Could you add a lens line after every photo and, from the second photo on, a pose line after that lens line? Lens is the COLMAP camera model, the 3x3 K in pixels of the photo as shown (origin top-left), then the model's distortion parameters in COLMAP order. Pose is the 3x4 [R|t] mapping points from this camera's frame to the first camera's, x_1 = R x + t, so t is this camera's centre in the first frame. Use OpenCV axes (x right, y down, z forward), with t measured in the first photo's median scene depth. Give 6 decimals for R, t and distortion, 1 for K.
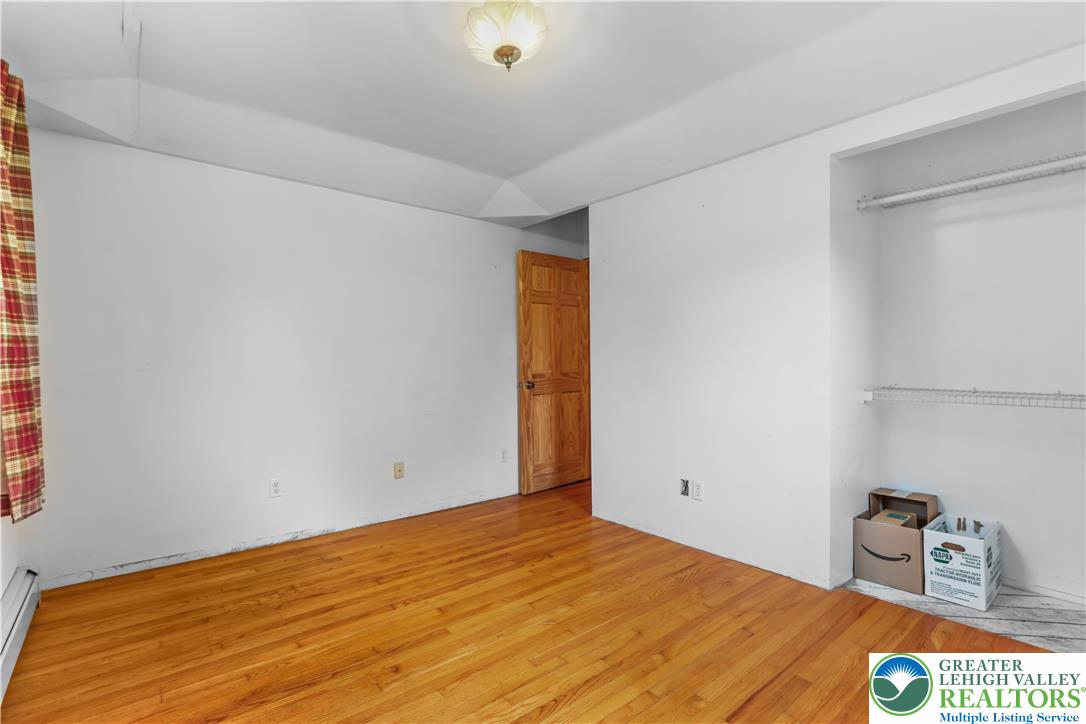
lens RADIAL K [[501.2, 0, 542.2], [0, 501.2, 360.5], [0, 0, 1]] dist [0.002635, 0.003336]
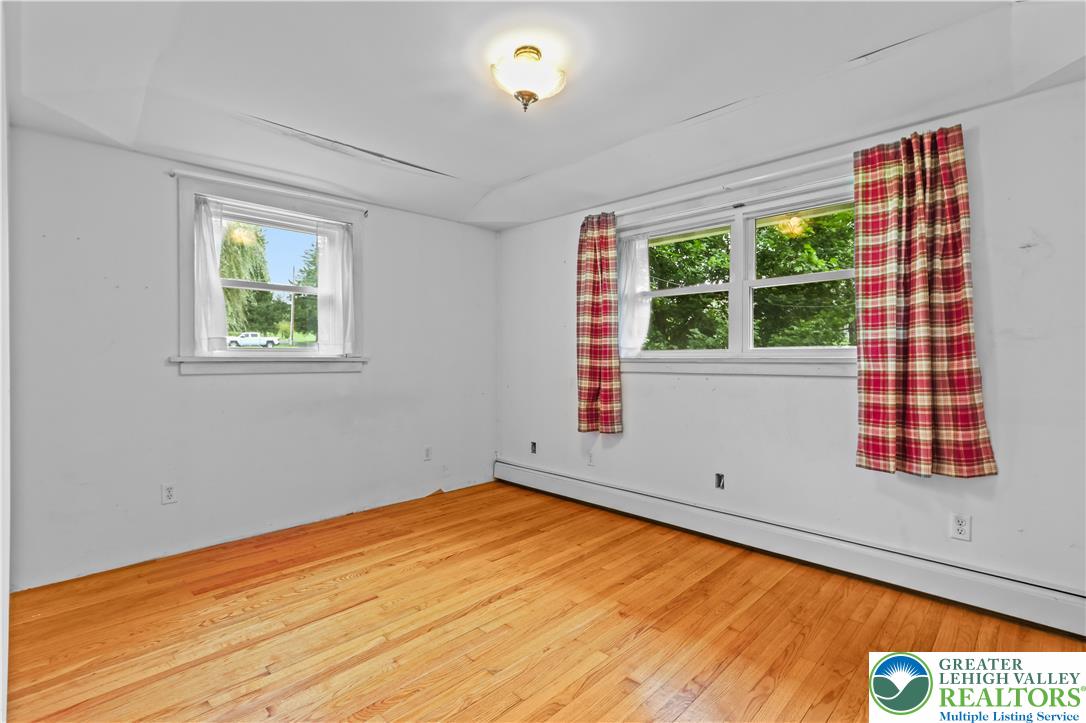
lens RADIAL K [[501.2, 0, 542.9], [0, 501.2, 356.6], [0, 0, 1]] dist [0.002635, 0.003336]
pose [[-0.995211, -0.001870, -0.097731, 0.014603], [-0.003761, 0.999809, 0.019170, -0.021336], [0.097677, 0.019445, -0.995028, 2.002412]]
